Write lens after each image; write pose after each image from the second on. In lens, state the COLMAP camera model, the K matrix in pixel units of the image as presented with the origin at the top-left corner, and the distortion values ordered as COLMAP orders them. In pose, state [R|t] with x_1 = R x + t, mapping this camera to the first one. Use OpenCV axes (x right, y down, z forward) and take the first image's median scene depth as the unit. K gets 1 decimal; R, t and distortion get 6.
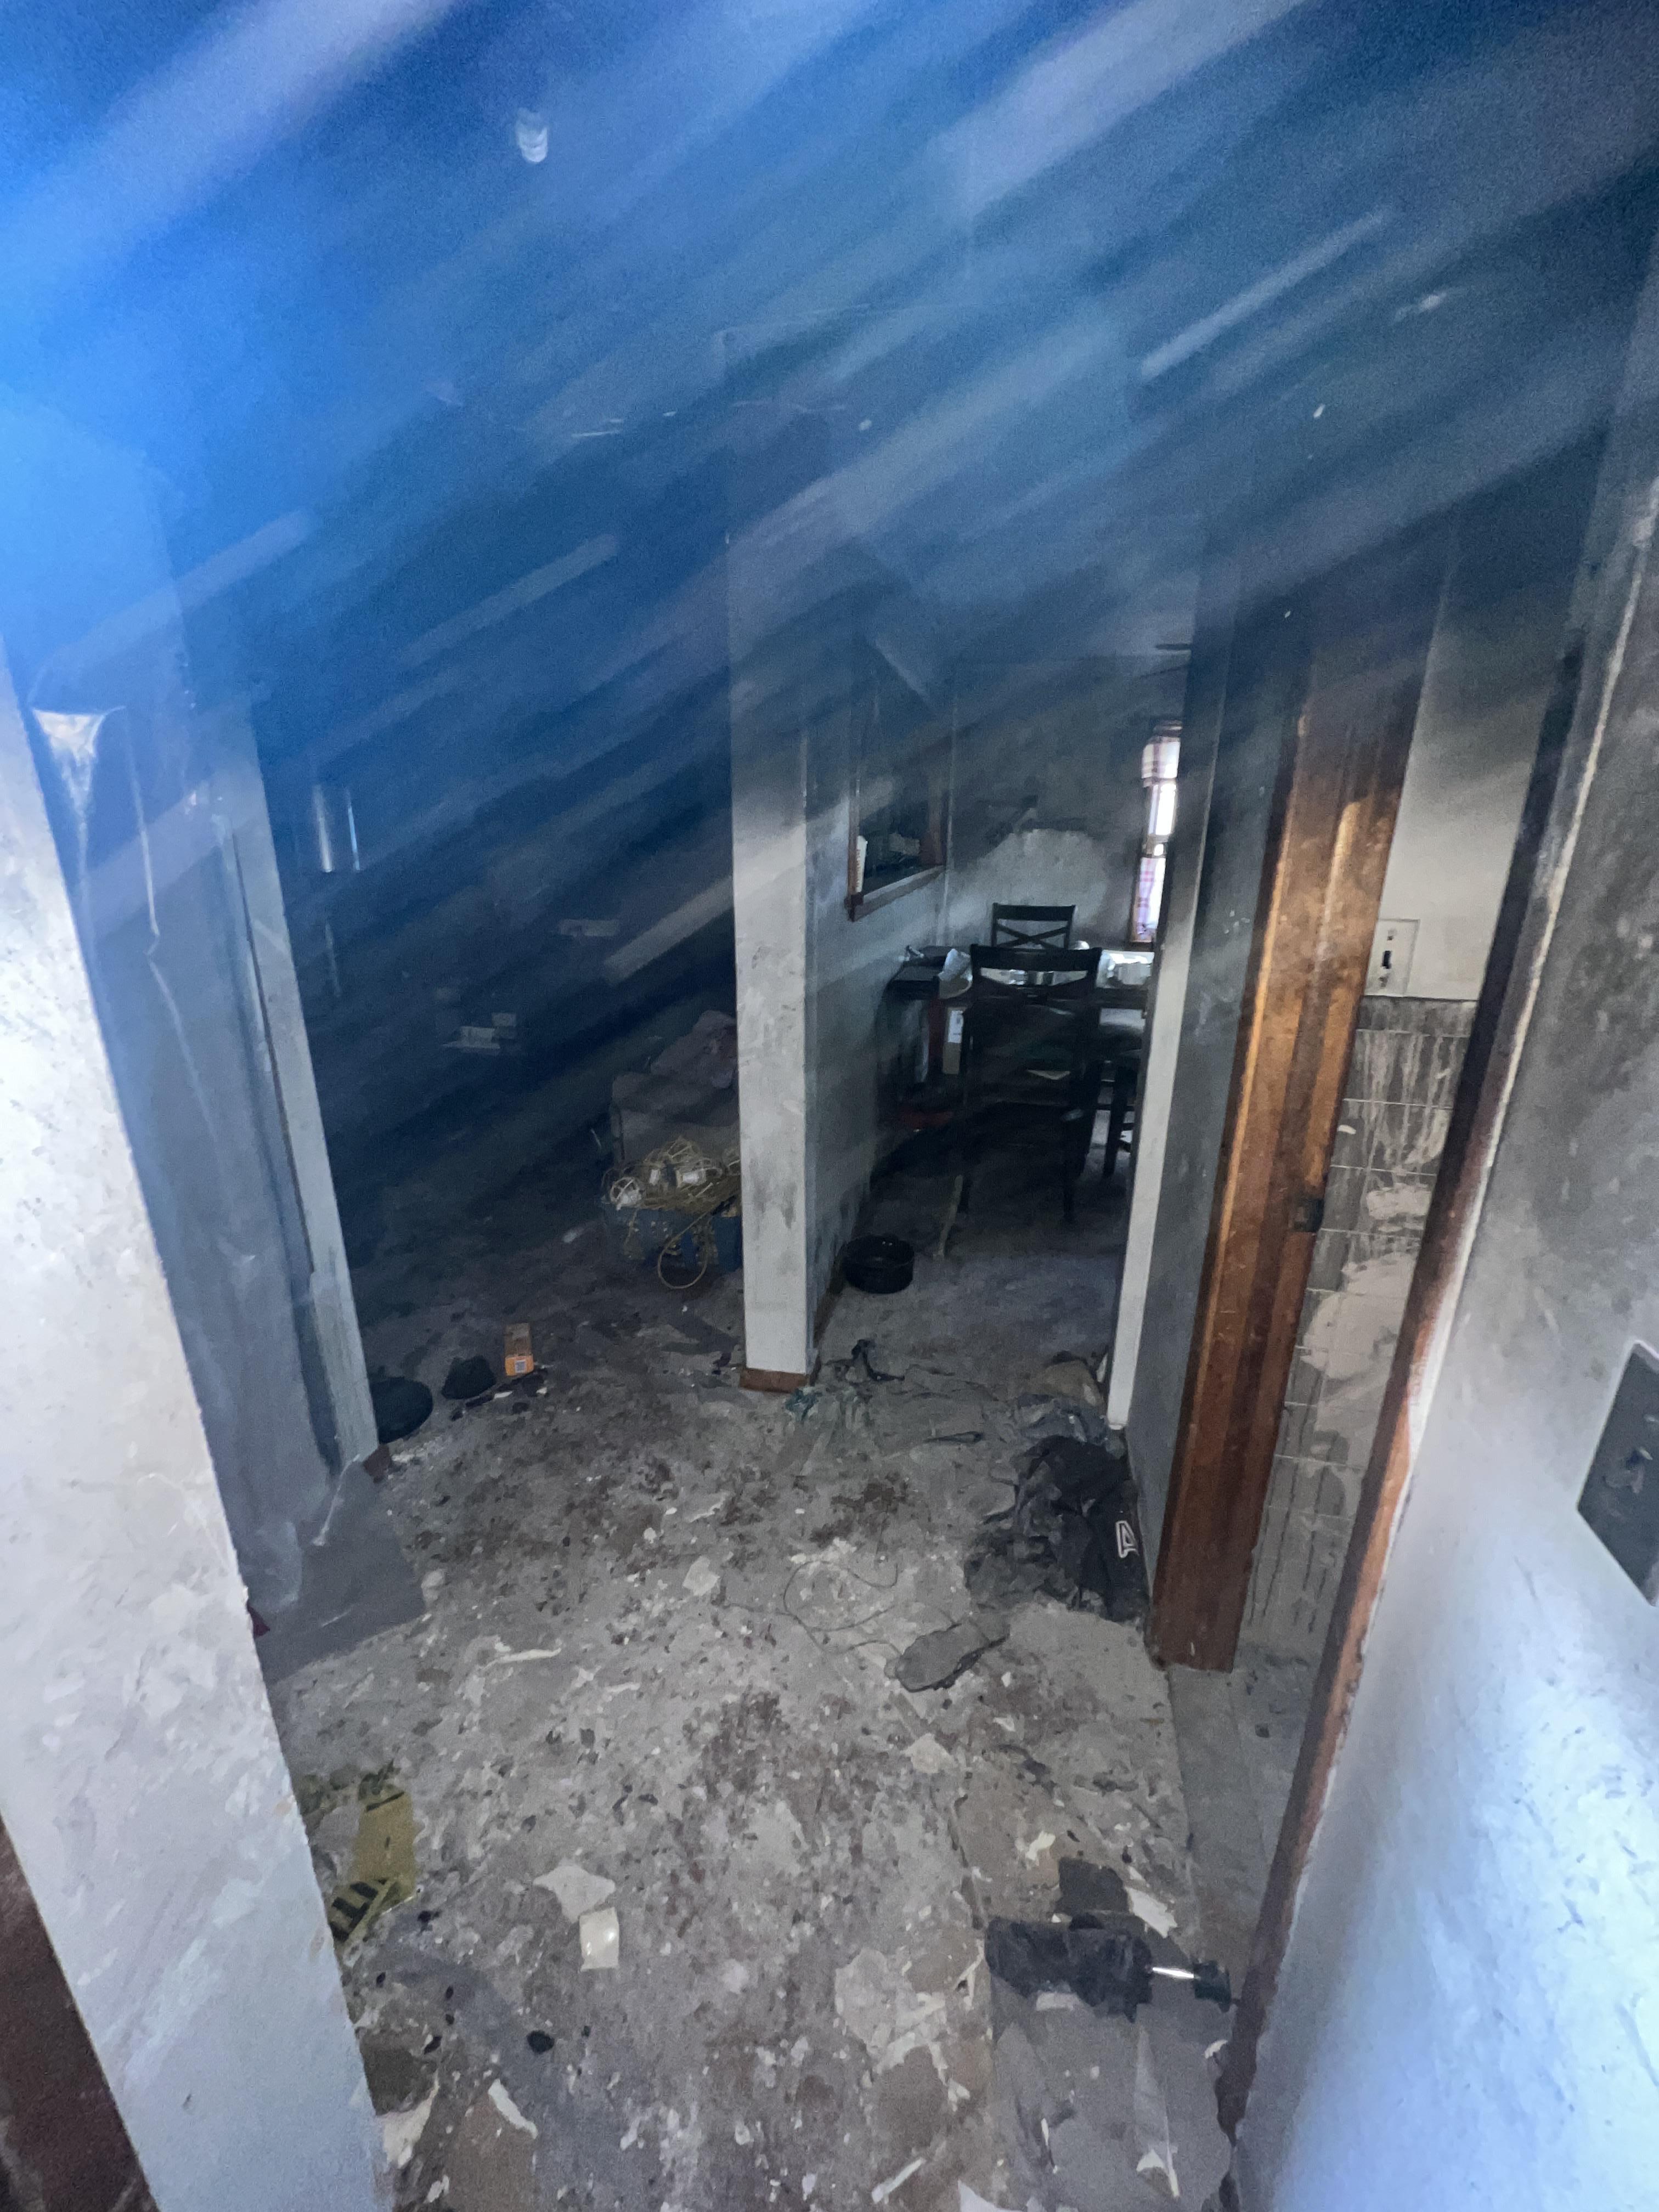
lens RADIAL K [[879.8, 0, 827.3], [0, 879.8, 1111.5], [0, 0, 1]] dist [-0.002926, 0.001142]
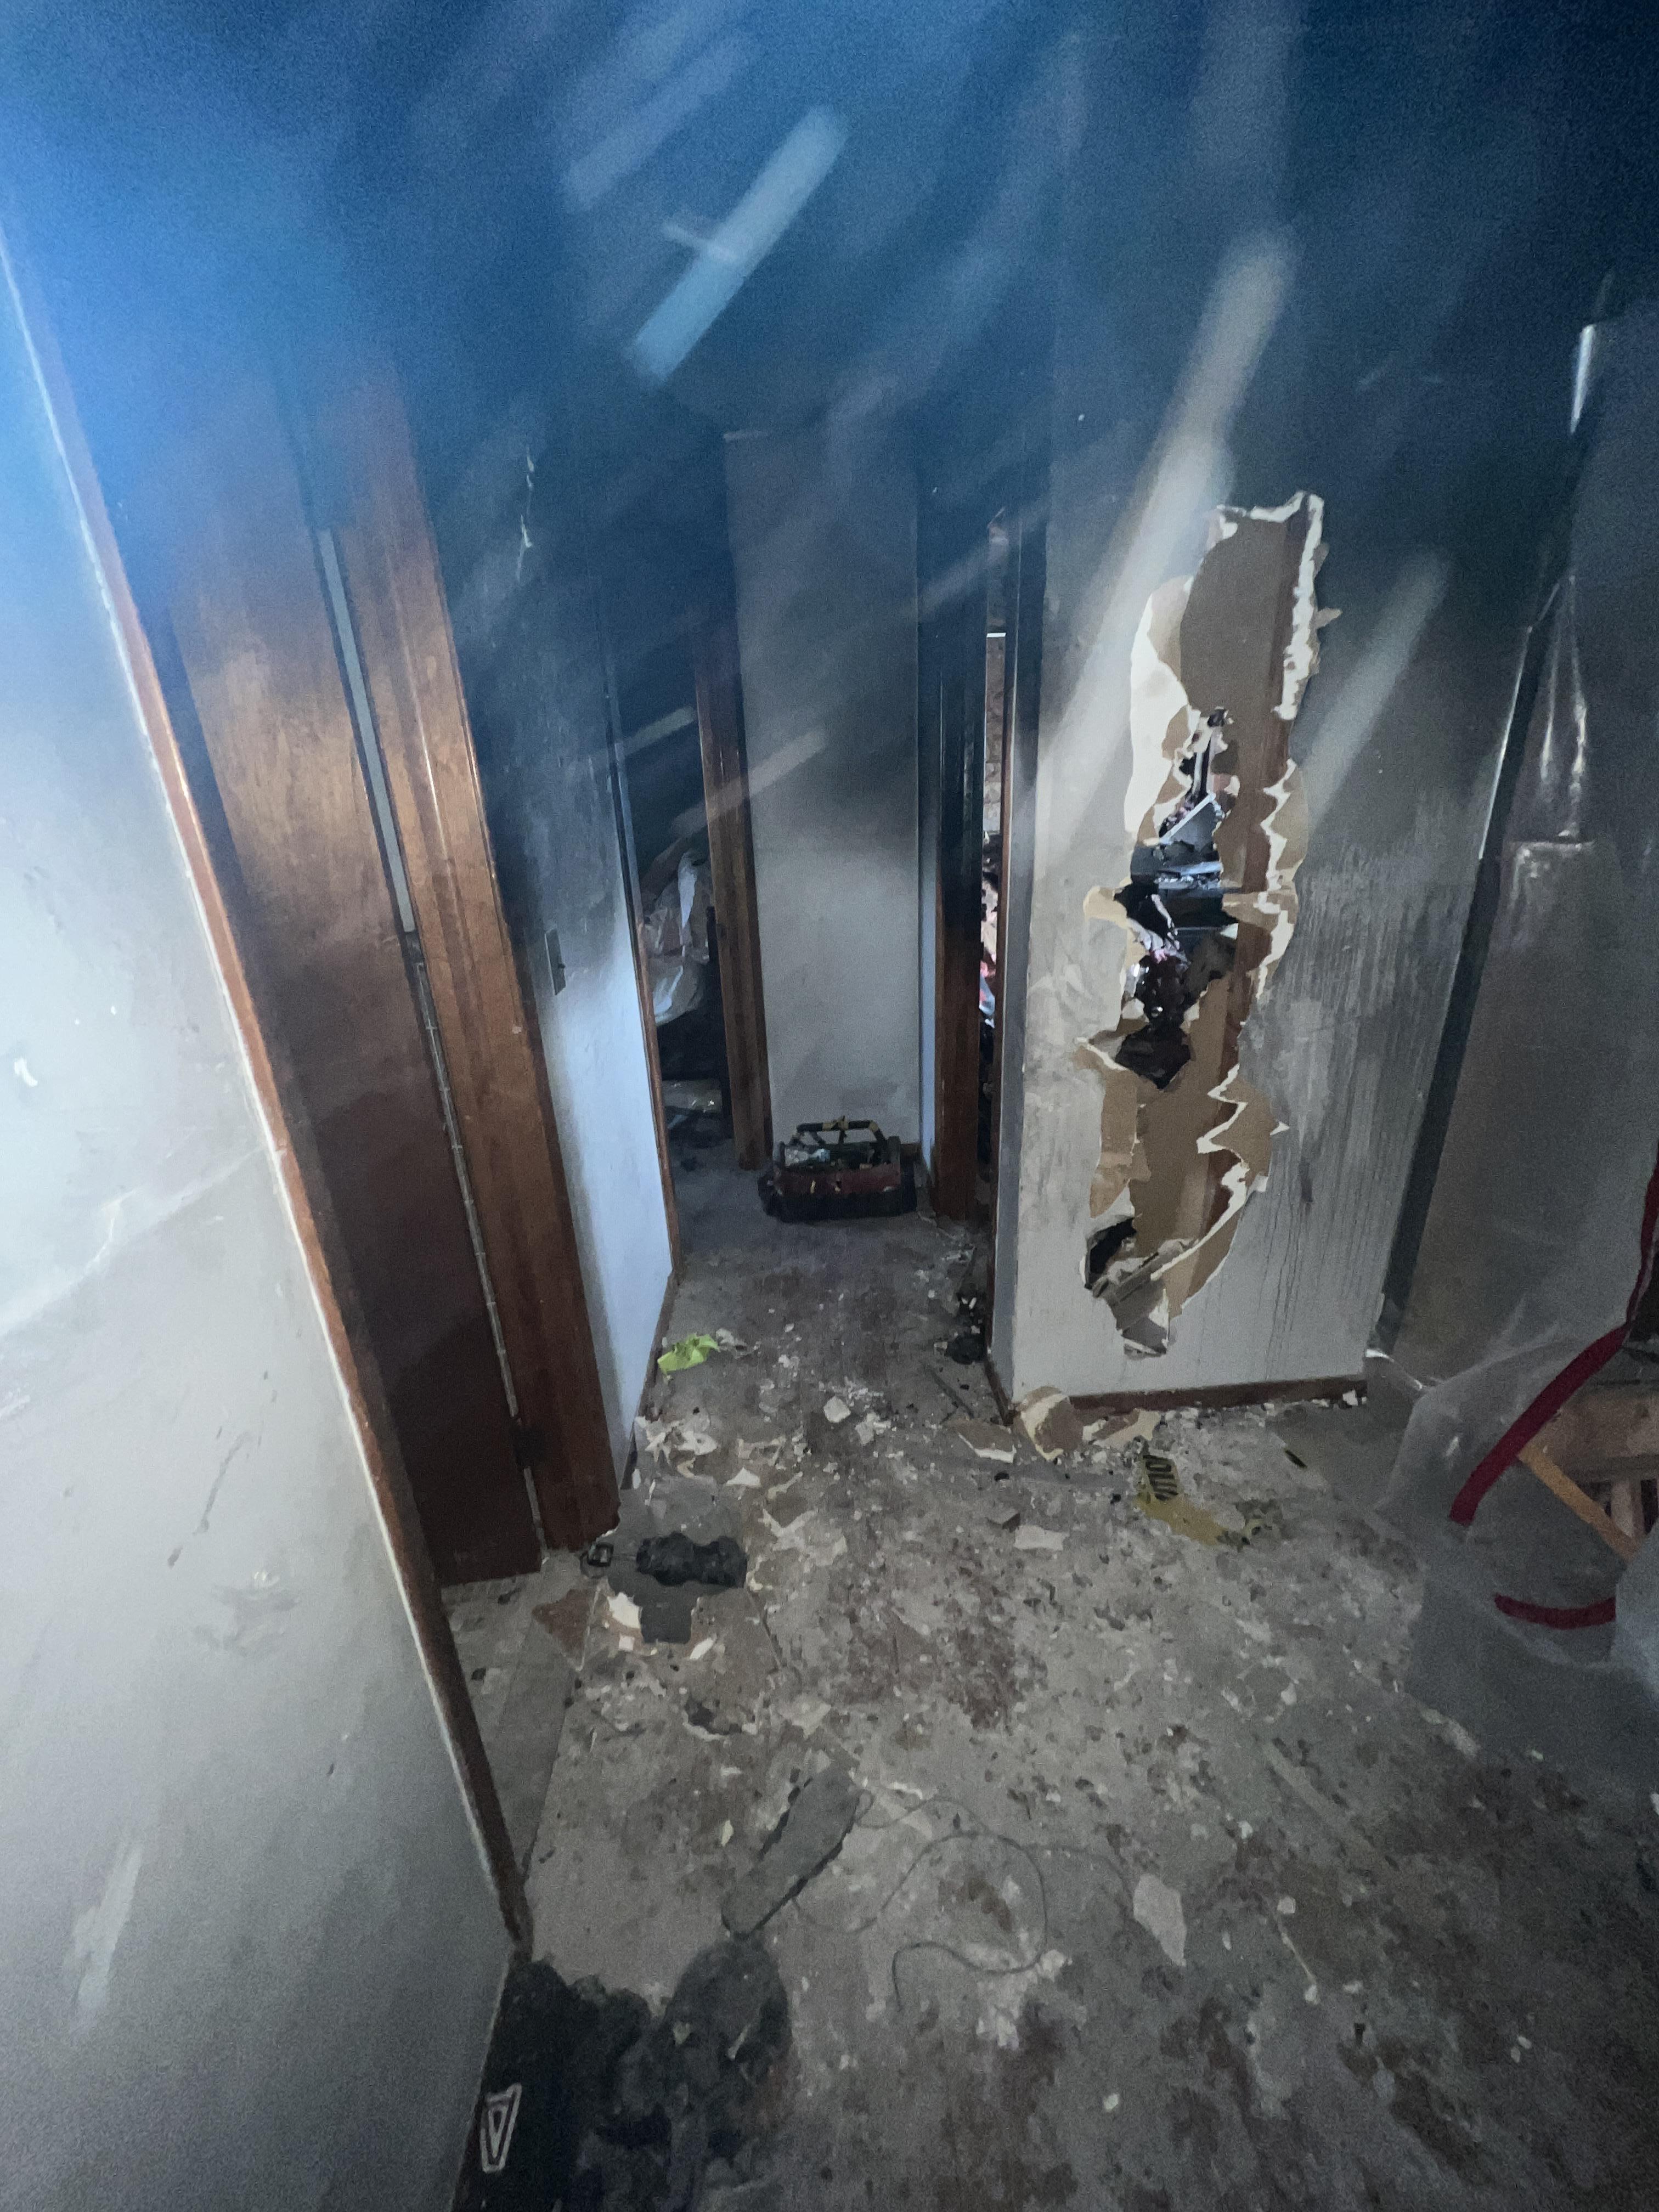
lens RADIAL K [[879.8, 0, 827.5], [0, 879.8, 1103.1], [0, 0, 1]] dist [-0.002926, 0.001142]
pose [[-0.964183, 0.123884, -0.234530, 0.236945], [-0.047453, 0.789387, 0.612059, -0.421073], [0.260959, 0.601266, -0.755235, 1.320576]]
